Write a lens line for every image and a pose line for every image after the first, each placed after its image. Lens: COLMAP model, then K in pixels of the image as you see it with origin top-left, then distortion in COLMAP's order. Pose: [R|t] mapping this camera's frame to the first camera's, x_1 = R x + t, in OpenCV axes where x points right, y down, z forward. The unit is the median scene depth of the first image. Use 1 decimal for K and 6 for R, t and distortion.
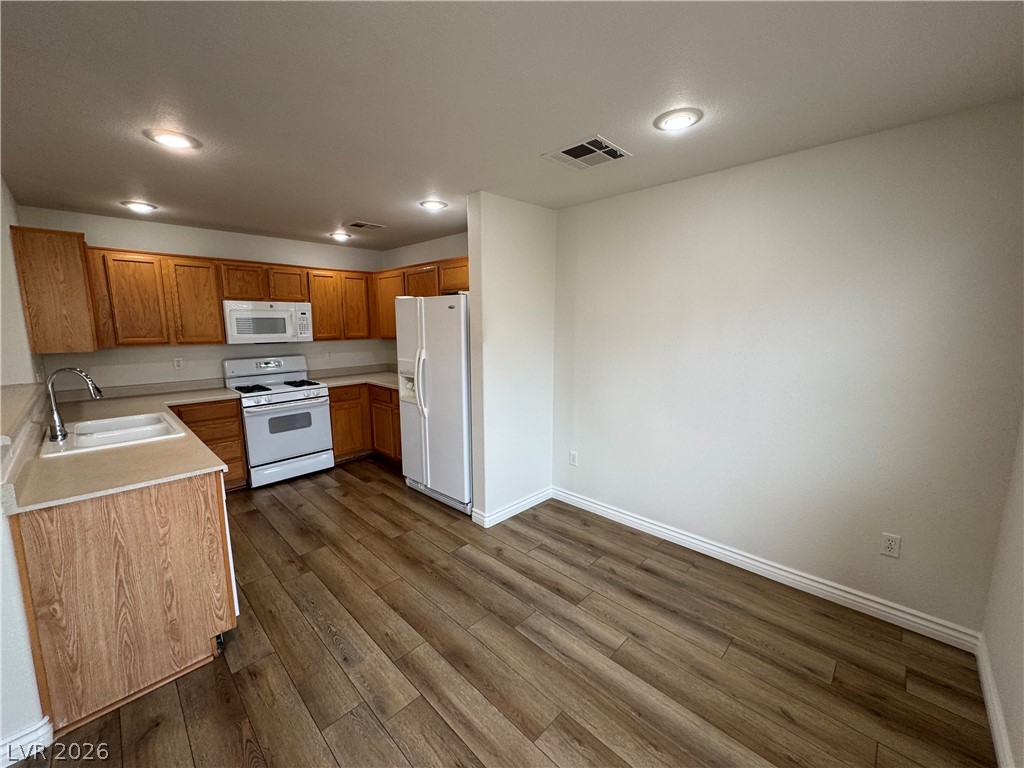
lens RADIAL K [[407.2, 0, 511.9], [0, 407.2, 383.2], [0, 0, 1]] dist [-0.000463, -0.000091]
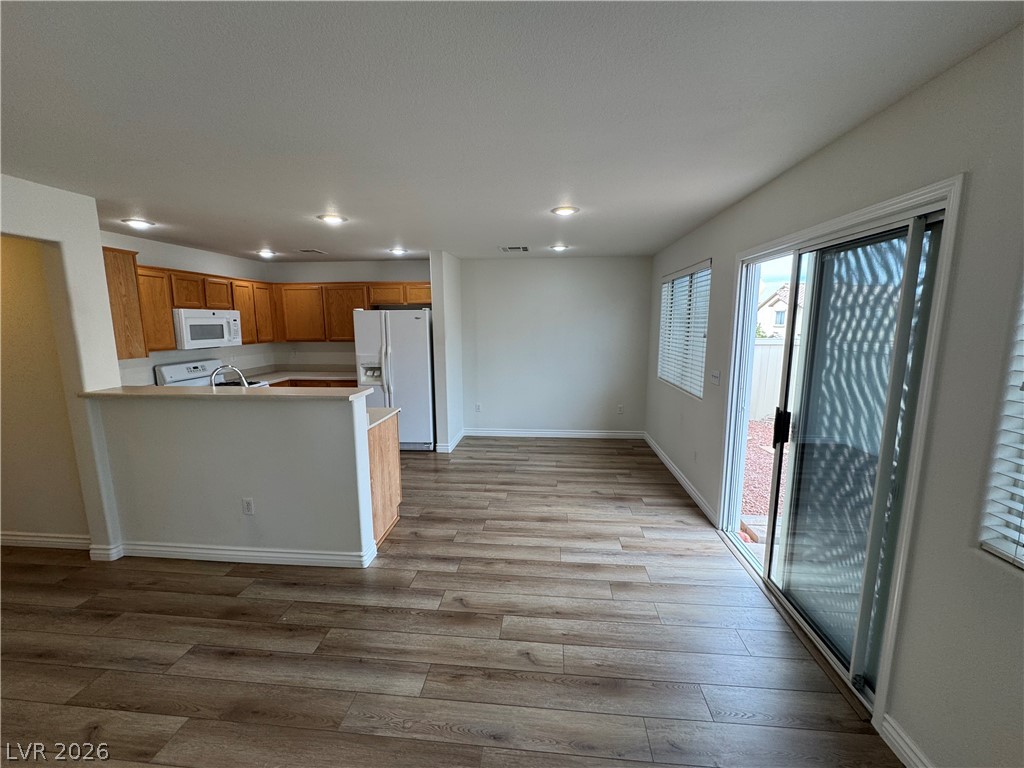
lens RADIAL K [[407.2, 0, 512.5], [0, 407.2, 381.7], [0, 0, 1]] dist [-0.000463, -0.000091]
pose [[0.778120, -0.093848, 0.621065, -0.879744], [0.096194, 0.994916, 0.029820, 0.048616], [-0.620706, 0.036539, 0.783192, -0.460664]]
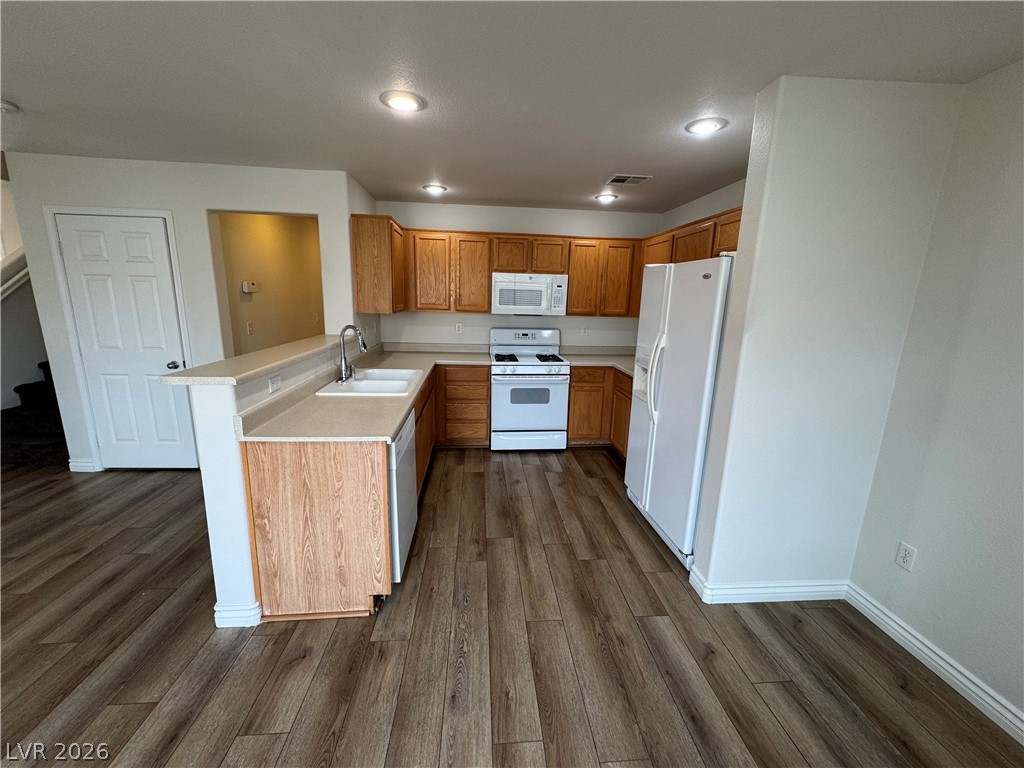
lens RADIAL K [[407.2, 0, 511.8], [0, 407.2, 383.1], [0, 0, 1]] dist [-0.000463, -0.000091]
pose [[0.756128, 0.161427, -0.634201, 0.067650], [-0.128159, 0.986861, 0.098393, -0.035802], [0.641752, 0.006881, 0.766882, 0.270393]]
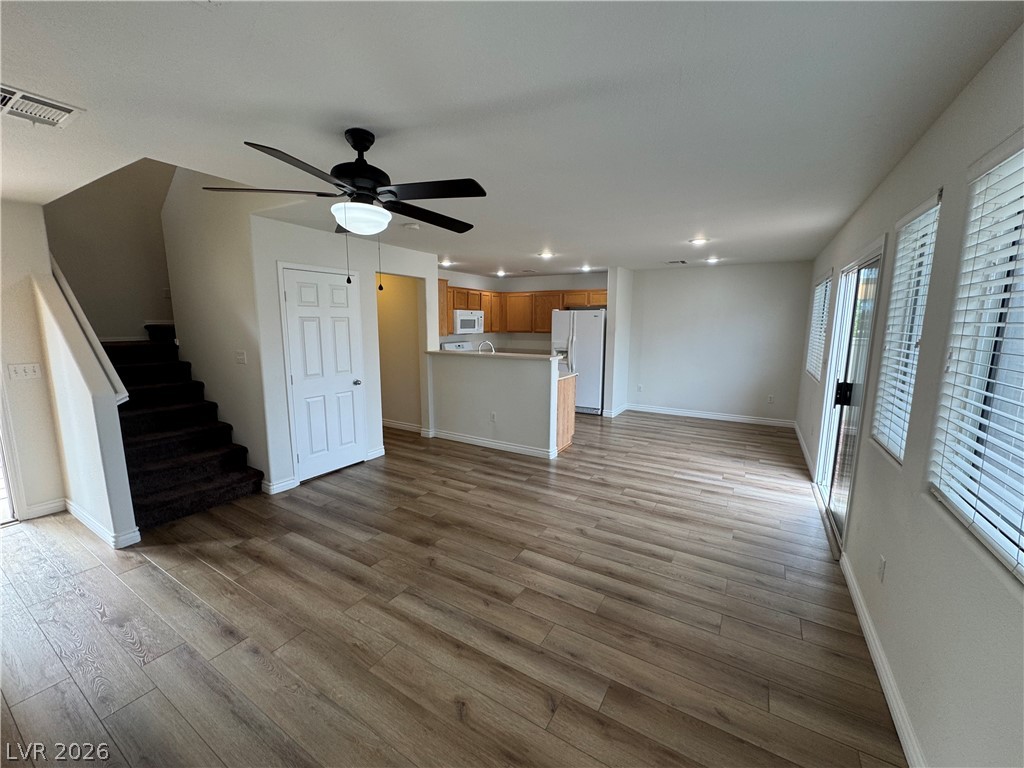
lens RADIAL K [[407.2, 0, 513.3], [0, 407.2, 383.4], [0, 0, 1]] dist [-0.000463, -0.000091]
pose [[0.973153, -0.027561, 0.228503, -1.099587], [0.027191, 0.999619, 0.004765, 0.152253], [-0.228547, 0.001576, 0.973532, -1.021367]]
